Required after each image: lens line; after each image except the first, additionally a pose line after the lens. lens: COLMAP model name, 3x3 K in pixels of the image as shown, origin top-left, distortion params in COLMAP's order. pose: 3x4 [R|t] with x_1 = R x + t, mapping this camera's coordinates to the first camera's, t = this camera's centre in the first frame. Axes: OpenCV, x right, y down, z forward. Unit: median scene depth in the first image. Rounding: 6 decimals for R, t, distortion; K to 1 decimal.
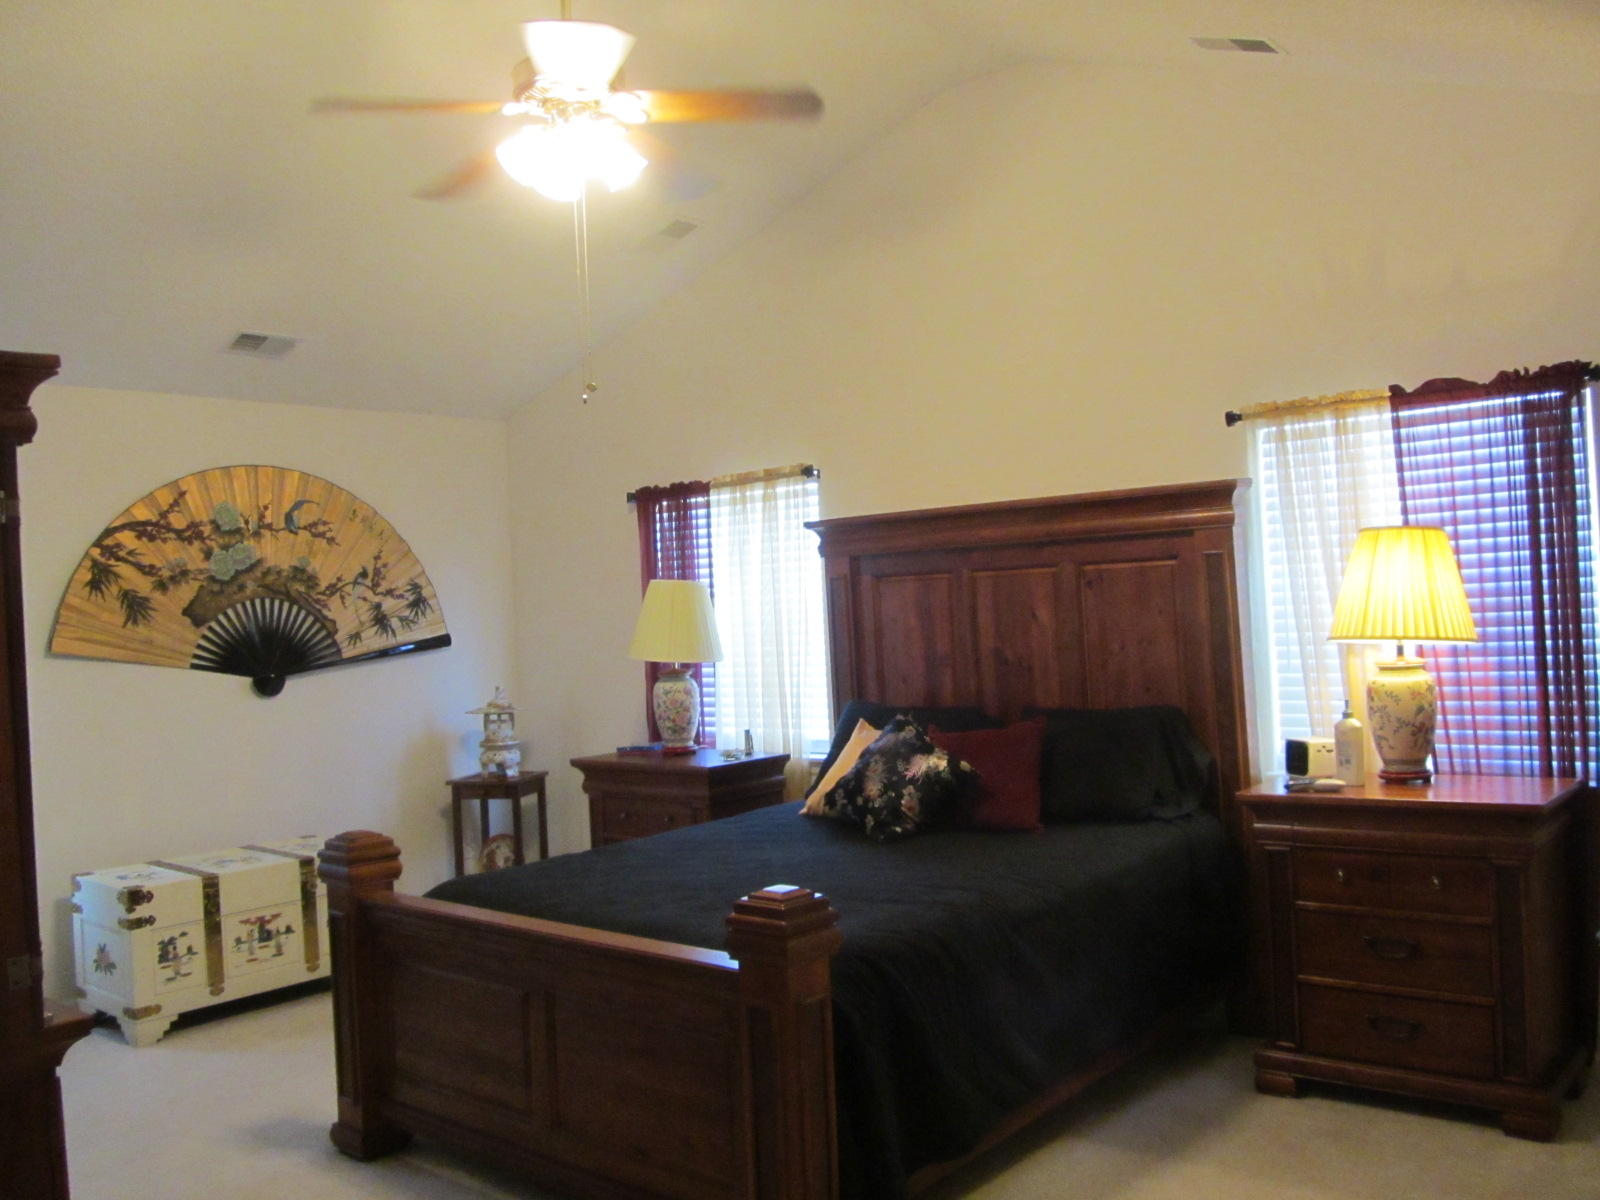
lens RADIAL K [[1393.1, 0, 799.6], [0, 1393.1, 592.0], [0, 0, 1]] dist [-0.065366, 0.011508]
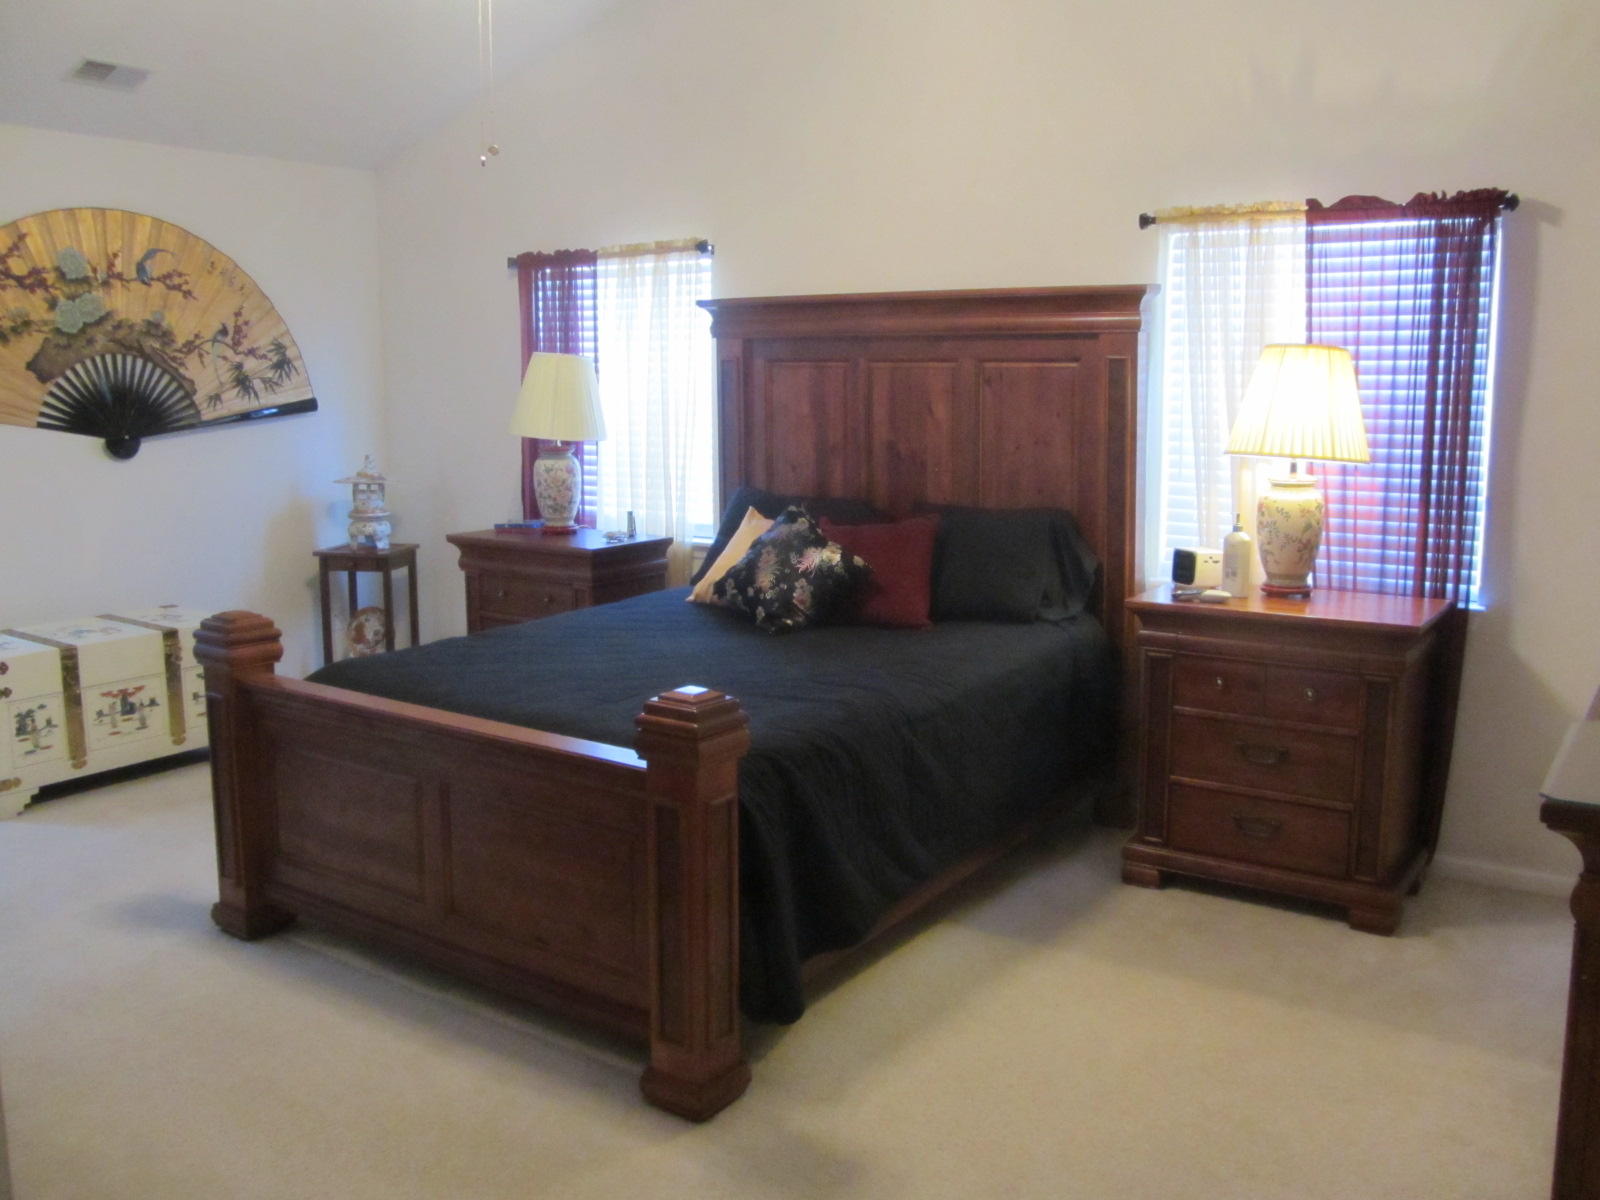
lens RADIAL K [[1393.1, 0, 801.1], [0, 1393.1, 594.9], [0, 0, 1]] dist [-0.065366, 0.011508]
pose [[0.993536, 0.031149, 0.109160, -0.029168], [-0.048927, 0.985216, 0.164180, -0.012725], [-0.102432, -0.168460, 0.980372, 0.018810]]
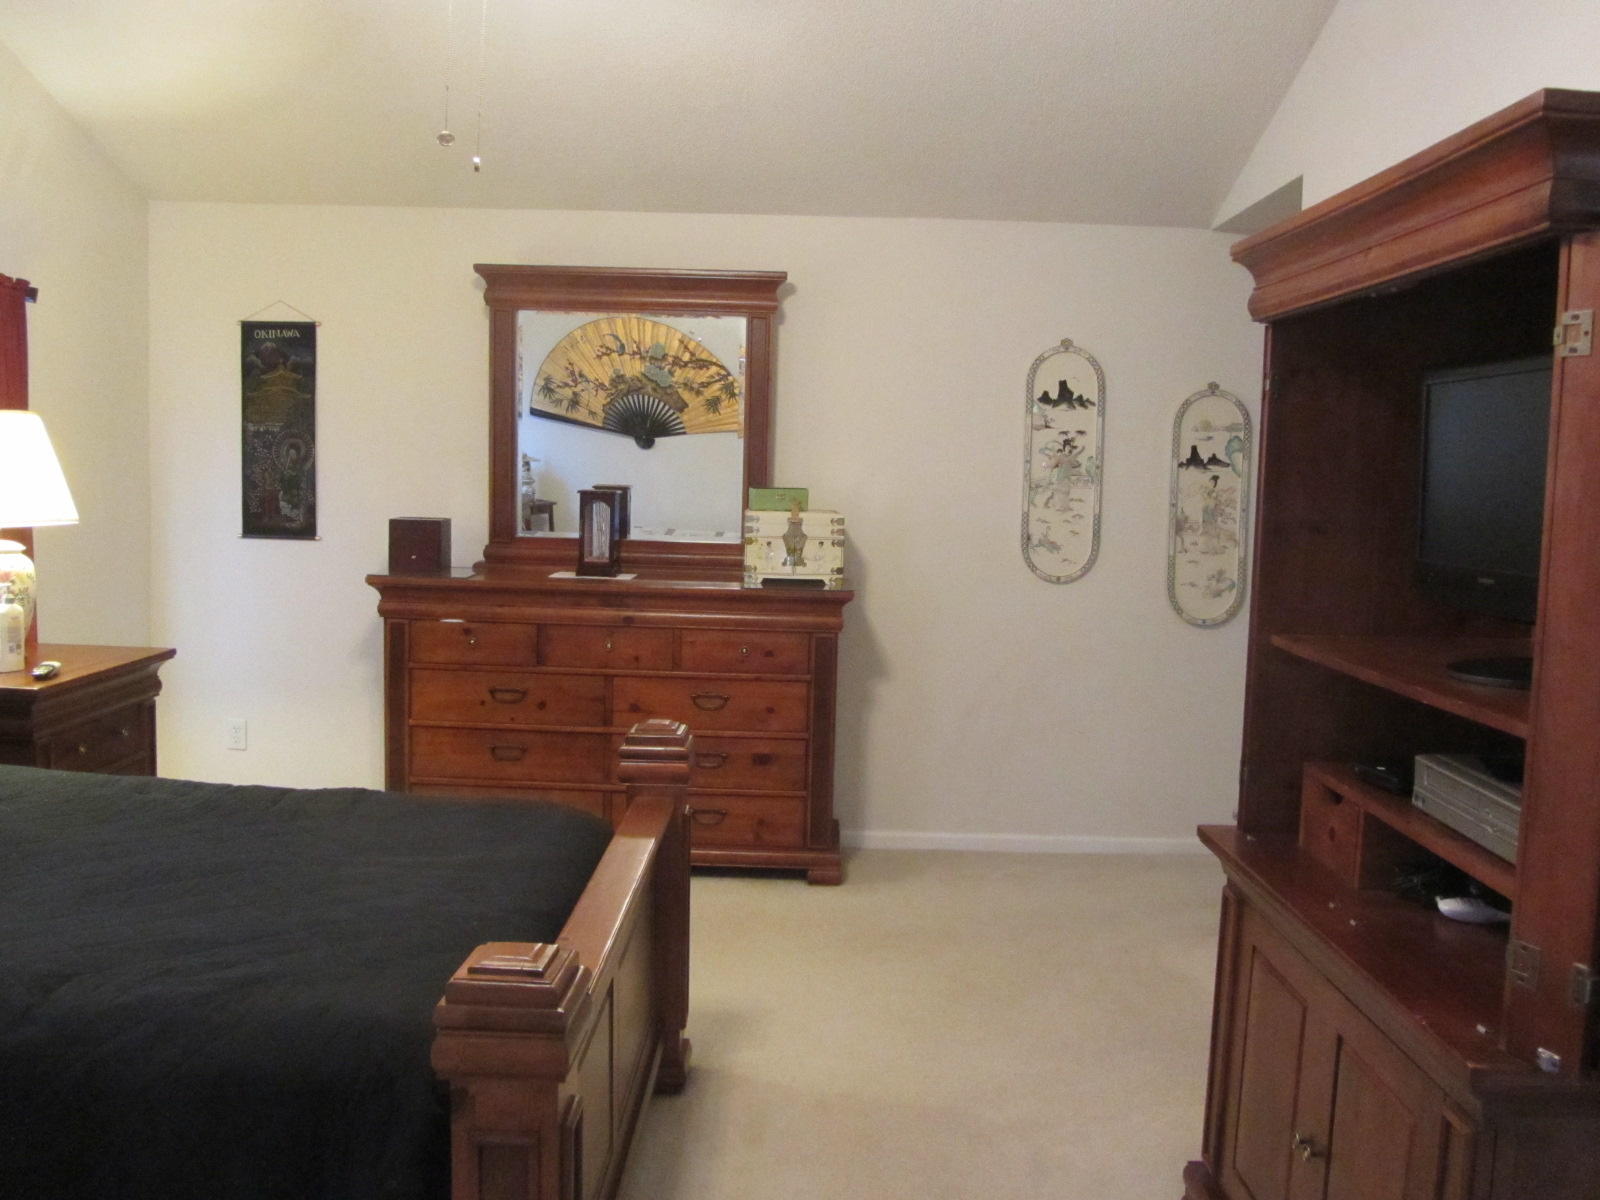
lens RADIAL K [[1393.1, 0, 794.4], [0, 1393.1, 603.3], [0, 0, 1]] dist [-0.065366, 0.011508]
pose [[-0.640449, -0.043075, 0.766792, -0.619933], [-0.011434, 0.998850, 0.046562, 0.034748], [-0.767916, 0.021053, -0.640205, 1.046451]]
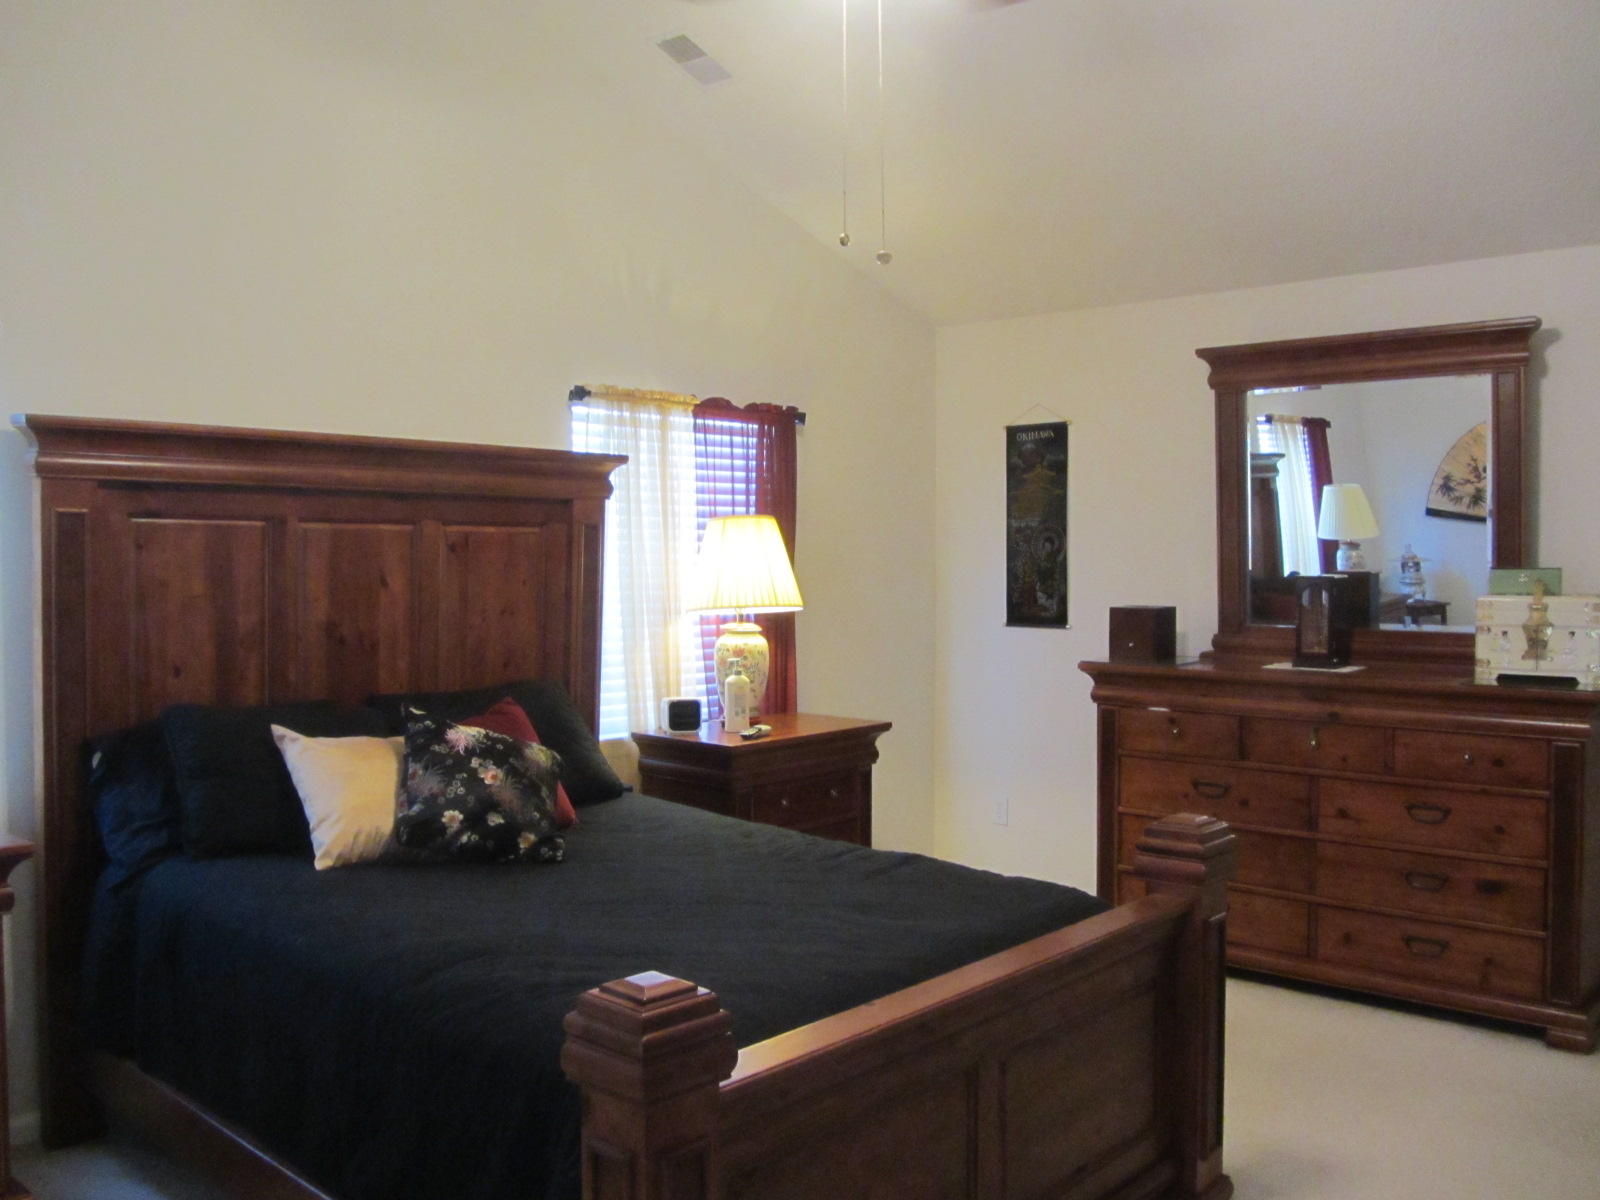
lens RADIAL K [[1393.1, 0, 793.8], [0, 1393.1, 605.6], [0, 0, 1]] dist [-0.065366, 0.011508]
pose [[0.026101, 0.014622, 0.999552, -0.697061], [-0.017711, 0.999743, -0.014162, 0.042032], [-0.999502, -0.017334, 0.026354, 0.808633]]
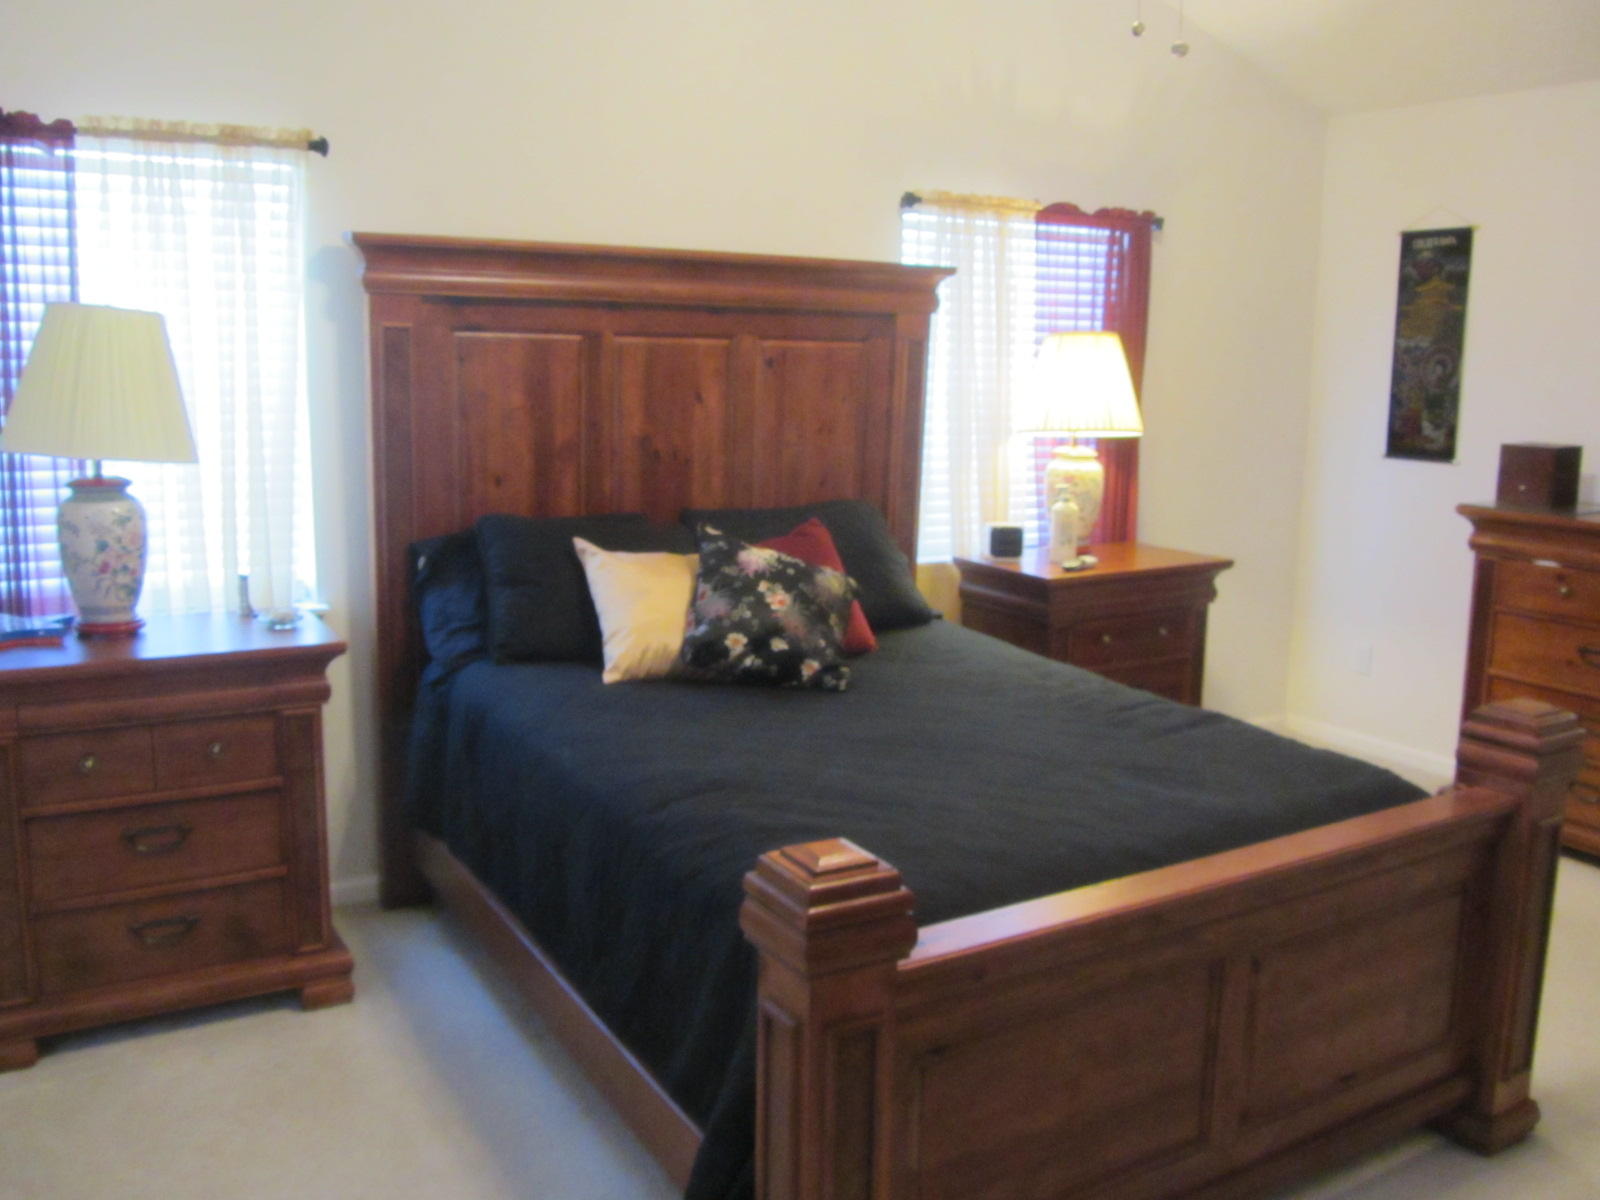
lens RADIAL K [[1393.1, 0, 795.1], [0, 1393.1, 600.6], [0, 0, 1]] dist [-0.065366, 0.011508]
pose [[0.308078, -0.113678, 0.944545, -0.654222], [-0.046542, 0.989846, 0.134310, 0.025579], [-0.950222, -0.085339, 0.299659, 0.757889]]
